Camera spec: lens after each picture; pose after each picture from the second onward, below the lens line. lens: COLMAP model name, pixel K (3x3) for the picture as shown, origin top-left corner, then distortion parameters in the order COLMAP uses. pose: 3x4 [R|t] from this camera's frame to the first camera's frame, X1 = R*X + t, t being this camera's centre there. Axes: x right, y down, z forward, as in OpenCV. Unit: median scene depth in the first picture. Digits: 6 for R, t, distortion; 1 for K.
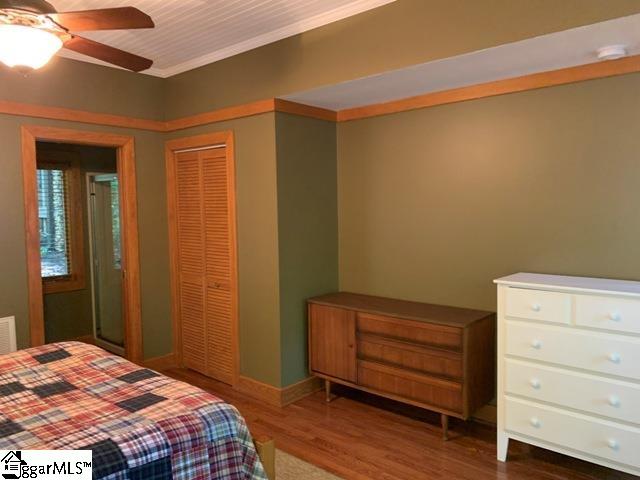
lens RADIAL K [[491.3, 0, 322.2], [0, 491.3, 240.1], [0, 0, 1]] dist [0.015534, 0.002718]
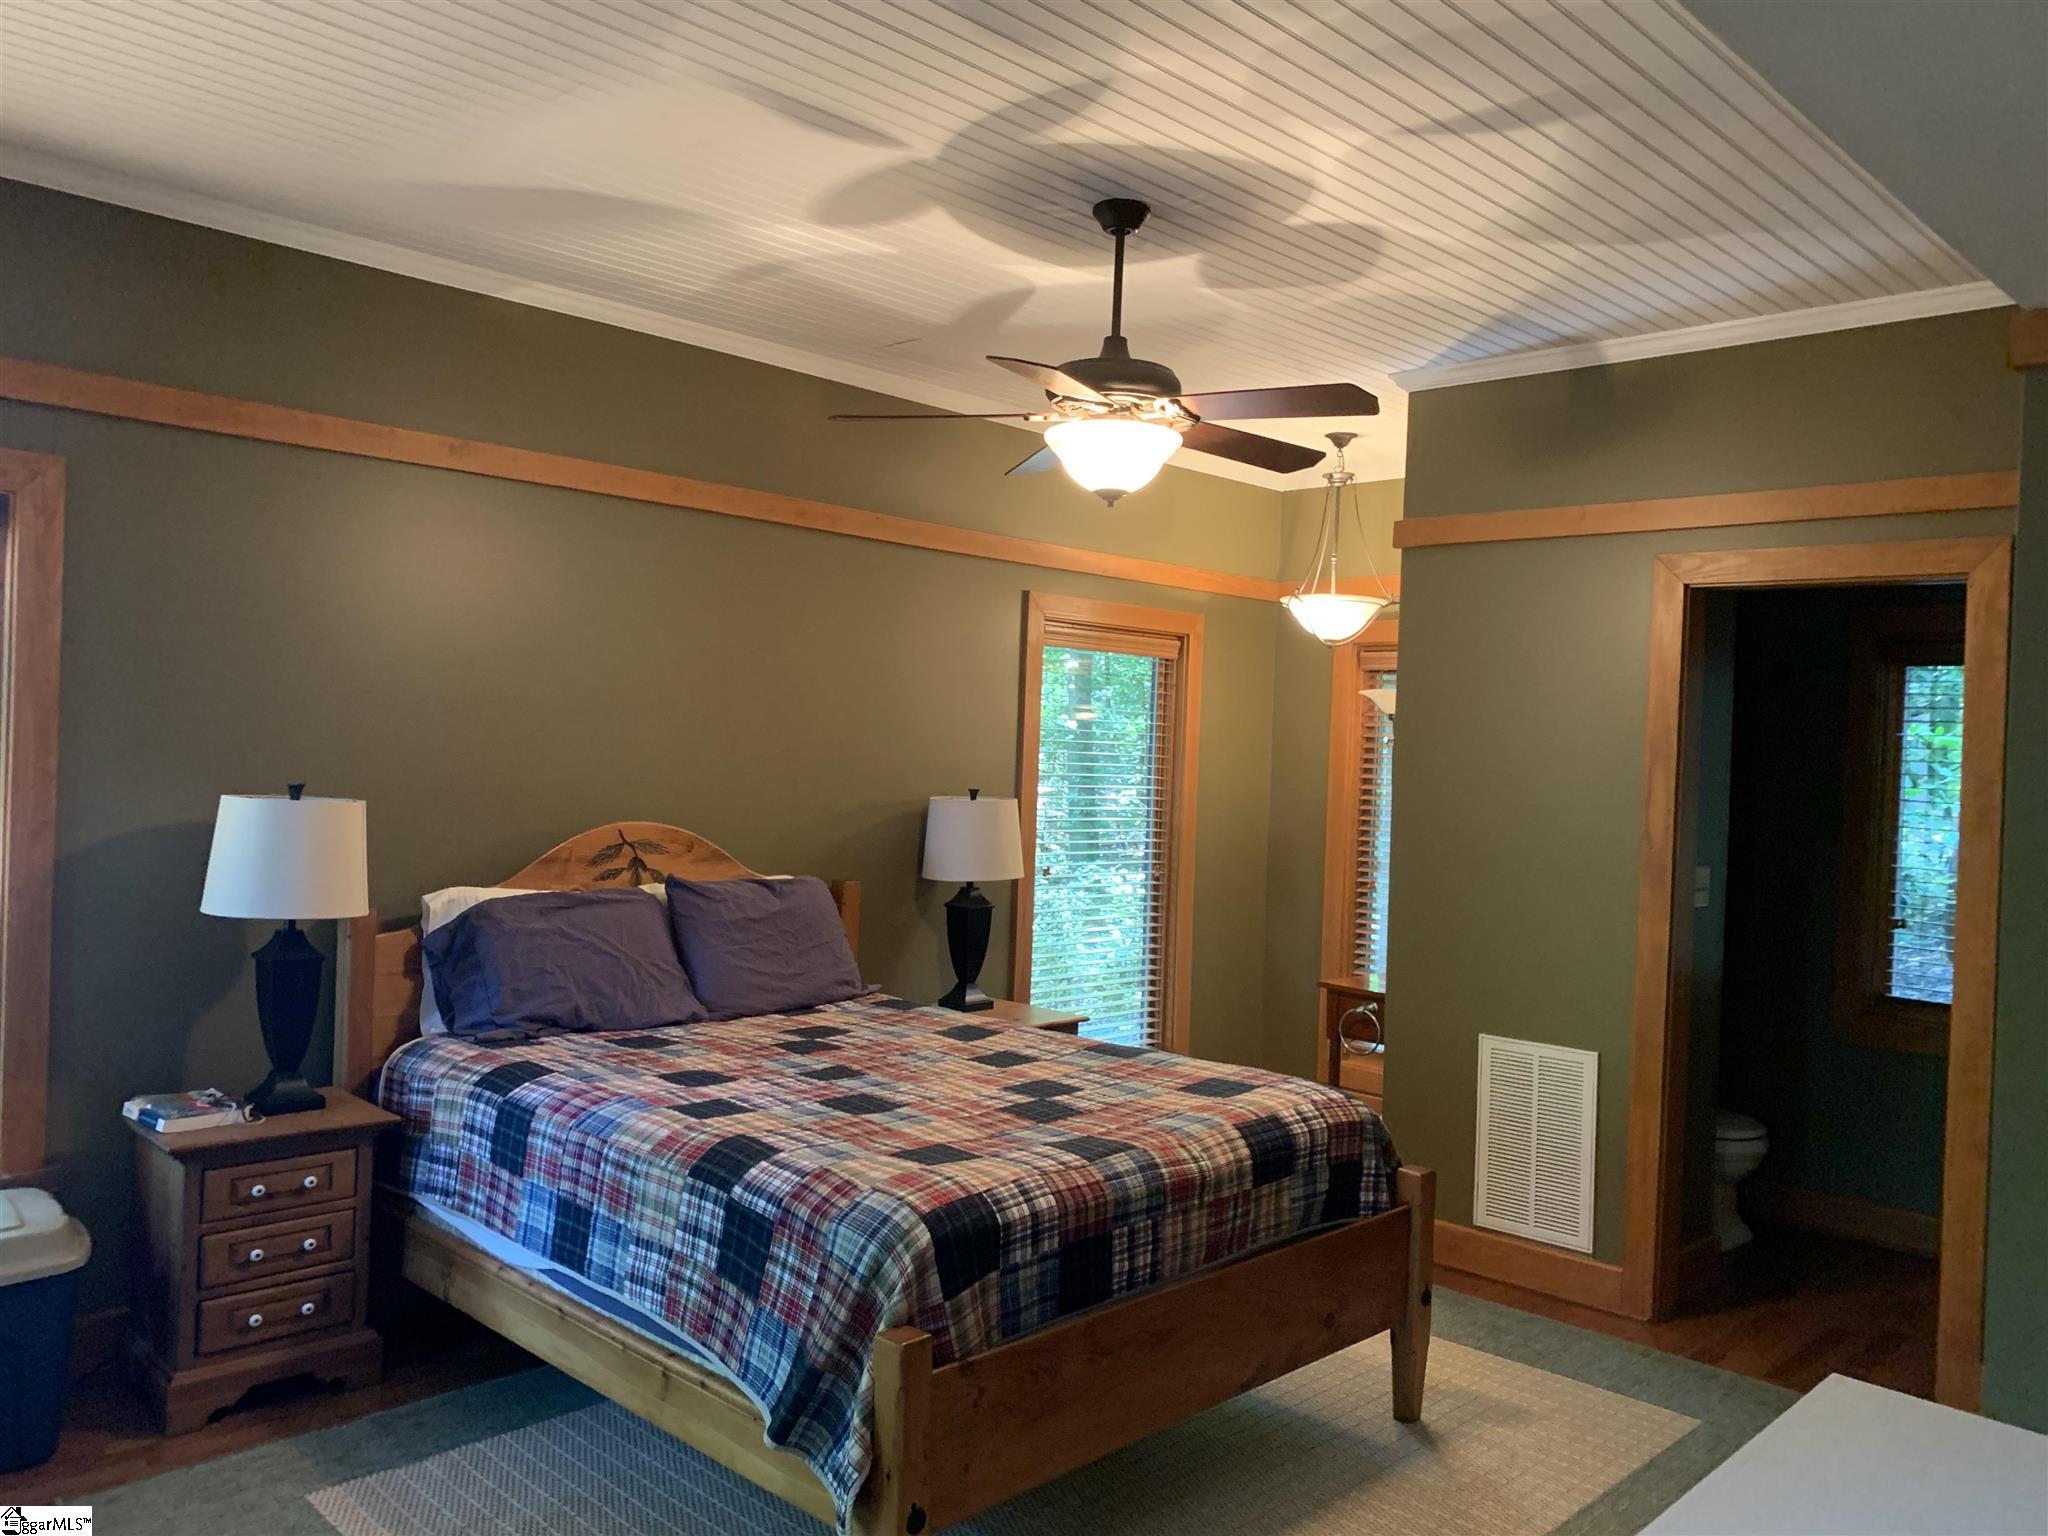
lens RADIAL K [[1572.1, 0, 1031.2], [0, 1572.1, 765.0], [0, 0, 1]] dist [0.015534, 0.002718]
pose [[-0.058374, 0.026399, -0.997946, 1.240963], [-0.104038, 0.994046, 0.032381, -0.119277], [0.992859, 0.105715, -0.055280, 1.226100]]
